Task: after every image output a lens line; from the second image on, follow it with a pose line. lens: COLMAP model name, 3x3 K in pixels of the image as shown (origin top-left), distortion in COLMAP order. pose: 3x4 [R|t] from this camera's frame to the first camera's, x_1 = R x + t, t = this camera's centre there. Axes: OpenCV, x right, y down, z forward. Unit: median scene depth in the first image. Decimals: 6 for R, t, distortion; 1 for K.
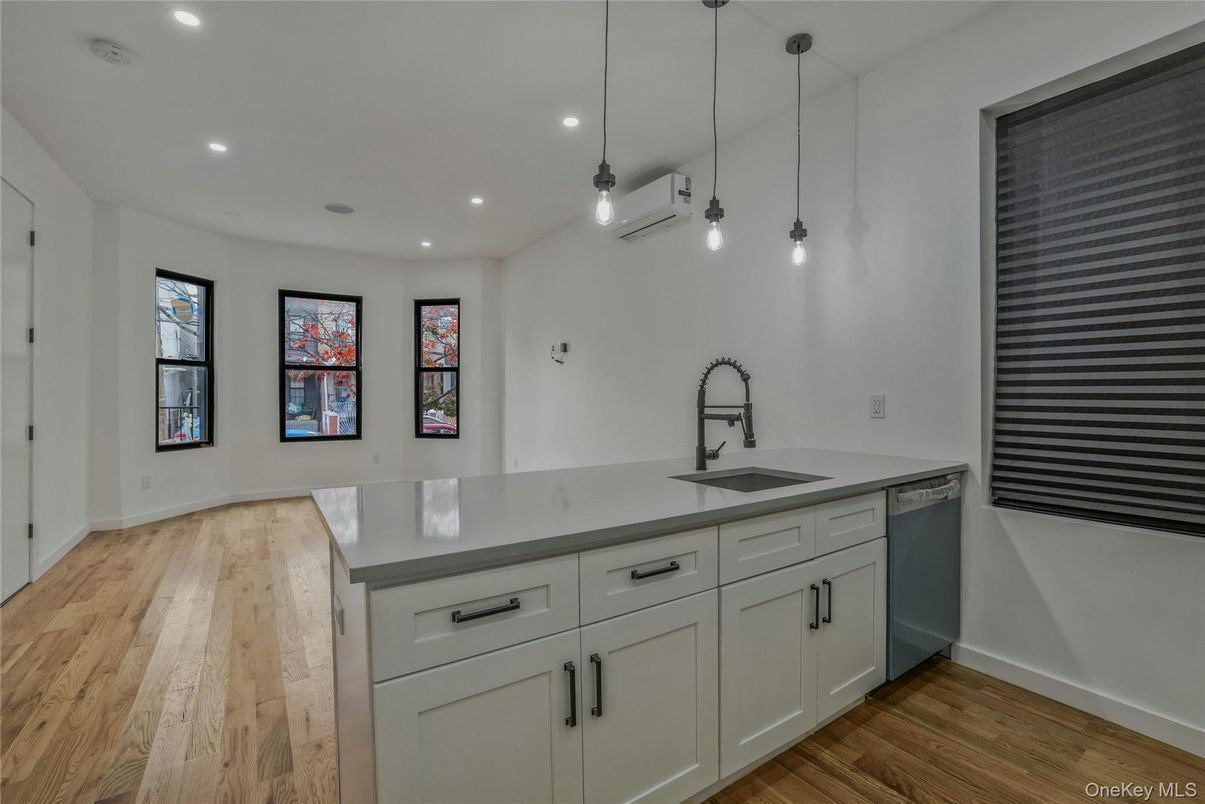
lens RADIAL K [[512.2, 0, 602.5], [0, 512.2, 402.0], [0, 0, 1]] dist [-0.036387, 0.010270]
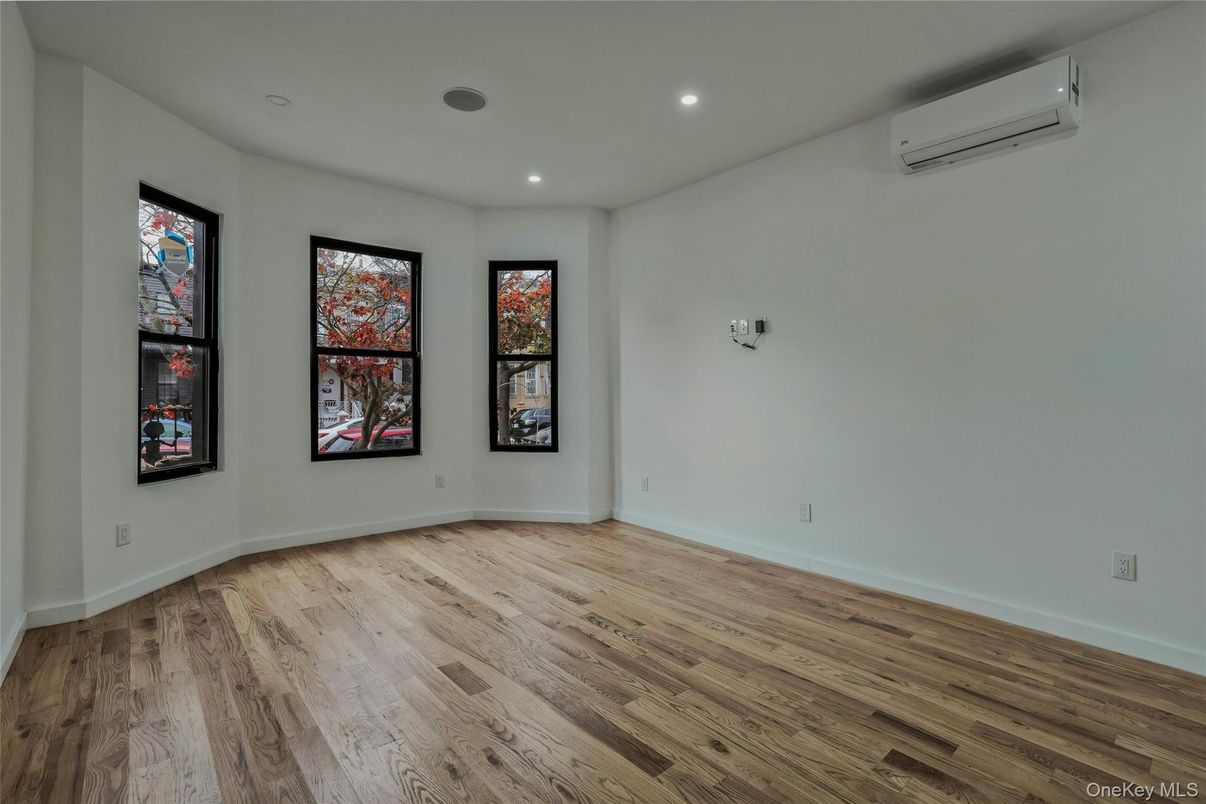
lens RADIAL K [[526.8, 0, 558.3], [0, 526.8, 397.6], [0, 0, 1]] dist [-0.002362, 0.000000]
pose [[0.995387, 0.003792, 0.095867, -0.402006], [-0.003539, 0.999990, -0.002812, -0.004978], [-0.095877, 0.002460, 0.995390, 0.284148]]
